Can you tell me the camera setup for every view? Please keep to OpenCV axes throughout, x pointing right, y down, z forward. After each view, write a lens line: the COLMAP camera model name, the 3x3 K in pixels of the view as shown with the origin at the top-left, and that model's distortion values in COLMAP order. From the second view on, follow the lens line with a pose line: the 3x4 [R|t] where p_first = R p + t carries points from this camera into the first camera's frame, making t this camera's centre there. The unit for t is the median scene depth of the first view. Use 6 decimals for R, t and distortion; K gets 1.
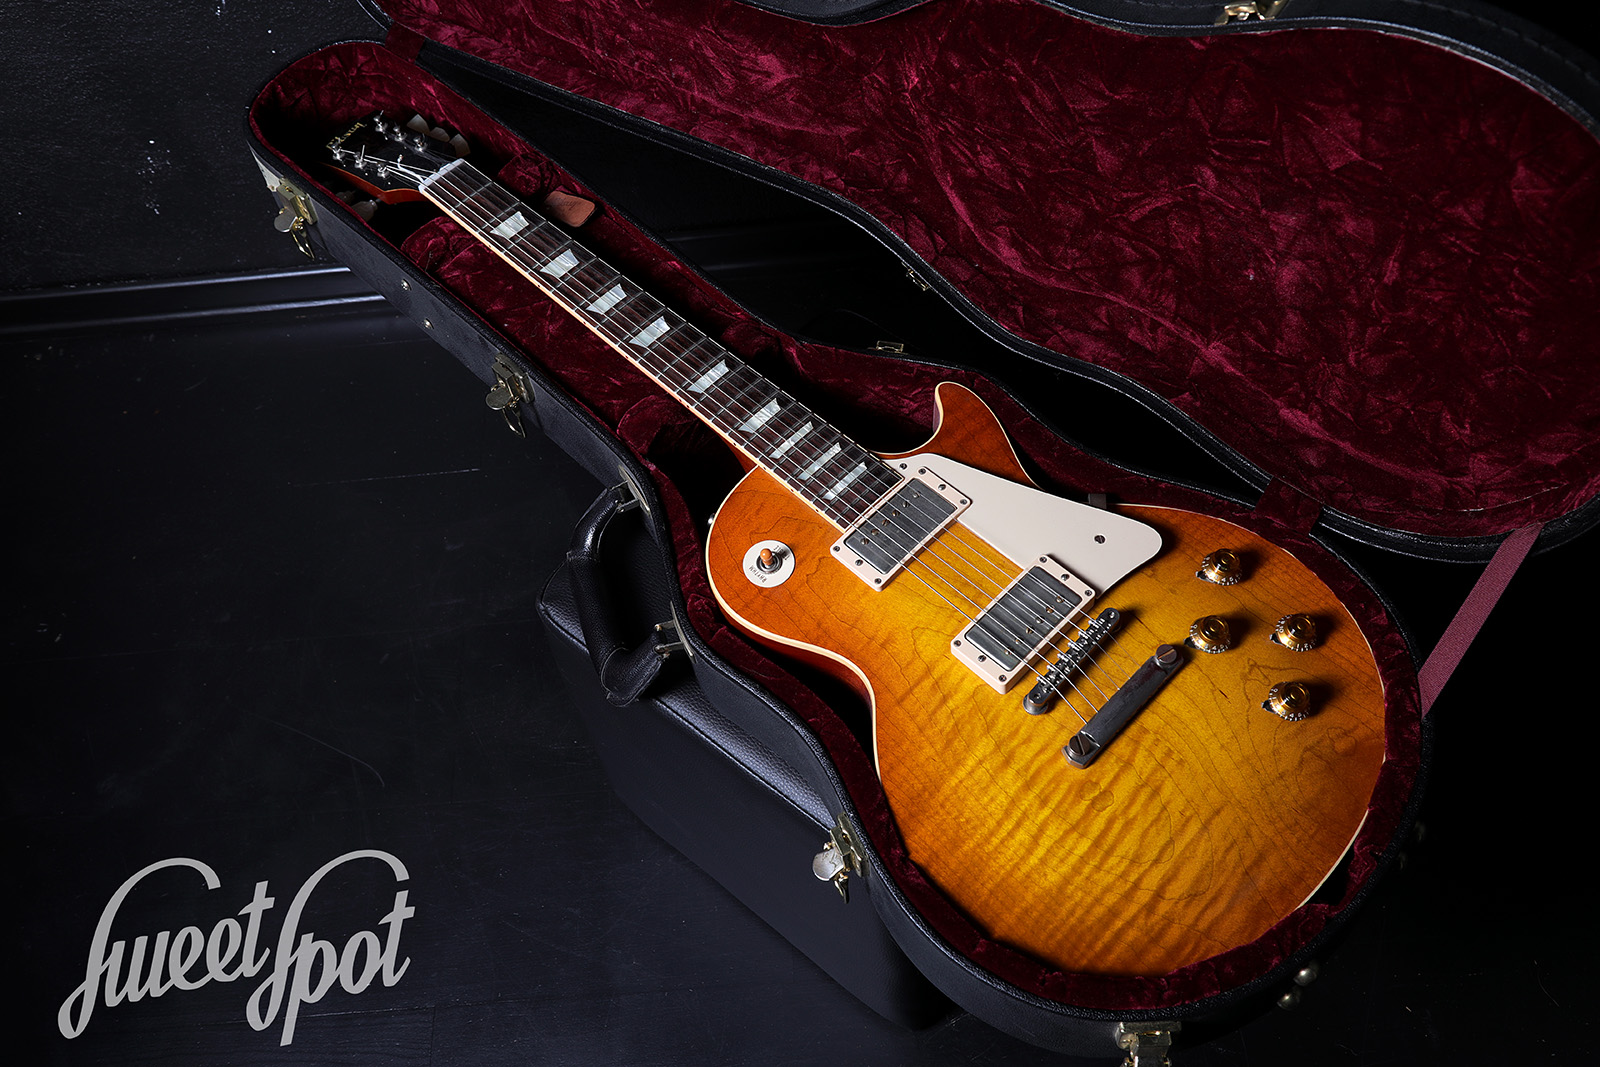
lens RADIAL K [[1512.1, 0, 801.5], [0, 1512.1, 526.8], [0, 0, 1]] dist [-0.022296, 0.000000]
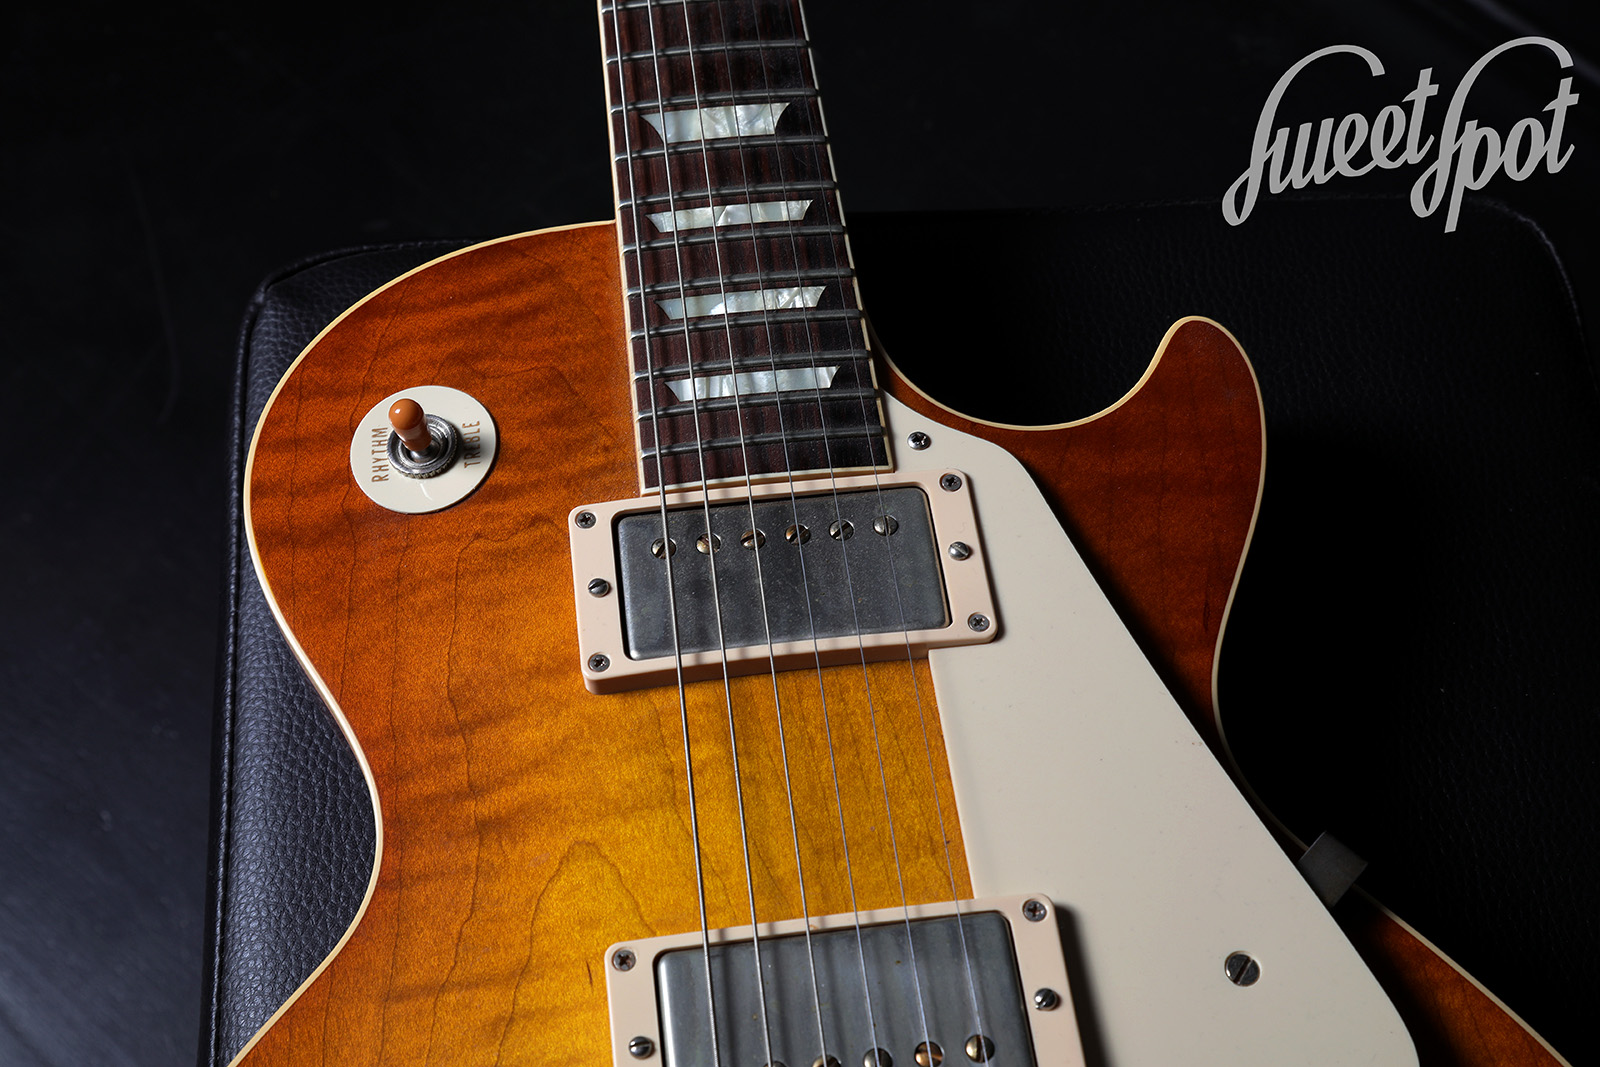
lens RADIAL K [[2230.8, 0, 810.4], [0, 2230.8, 537.2], [0, 0, 1]] dist [0.059448, 0.000000]
pose [[0.787959, 0.560885, -0.254026, 0.192039], [-0.551555, 0.826352, 0.113712, -0.067183], [0.273694, 0.050509, 0.960490, 0.524645]]
